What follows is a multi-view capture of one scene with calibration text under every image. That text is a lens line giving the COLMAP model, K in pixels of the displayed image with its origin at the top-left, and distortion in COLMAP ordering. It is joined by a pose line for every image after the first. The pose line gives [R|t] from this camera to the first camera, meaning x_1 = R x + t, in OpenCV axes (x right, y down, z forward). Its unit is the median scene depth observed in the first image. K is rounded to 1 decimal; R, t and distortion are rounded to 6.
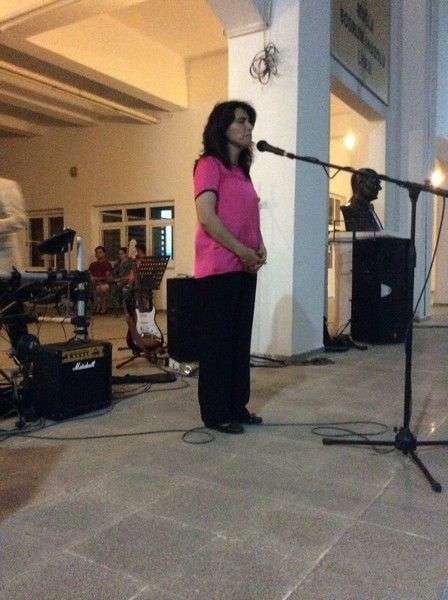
lens RADIAL K [[531.2, 0, 224.0], [0, 531.2, 300.0], [0, 0, 1]] dist [0.071942, -0.139449]
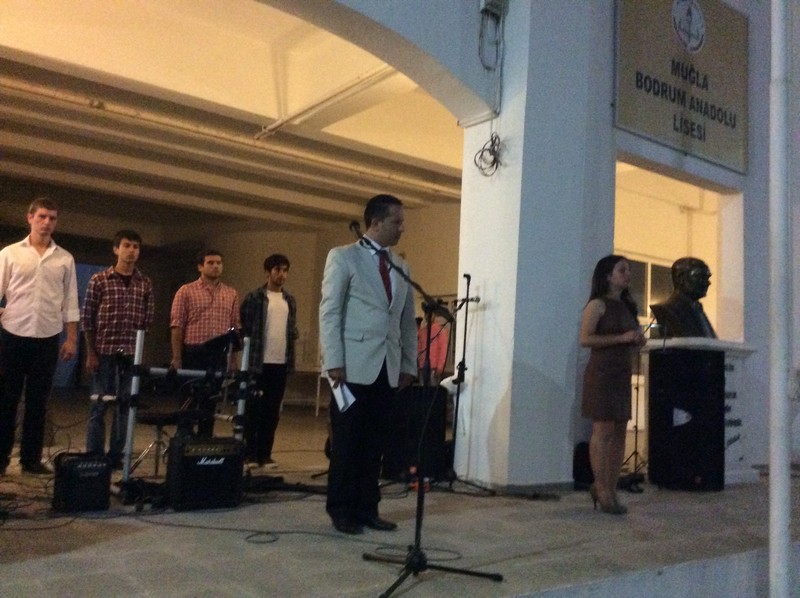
lens RADIAL K [[708.2, 0, 400.0], [0, 708.2, 299.0], [0, 0, 1]] dist [0.071942, -0.139449]
pose [[0.931483, 0.009683, -0.363656, 0.363962], [-0.069322, 0.986053, -0.151309, -0.002617], [0.357119, 0.166151, 0.919162, -0.125001]]
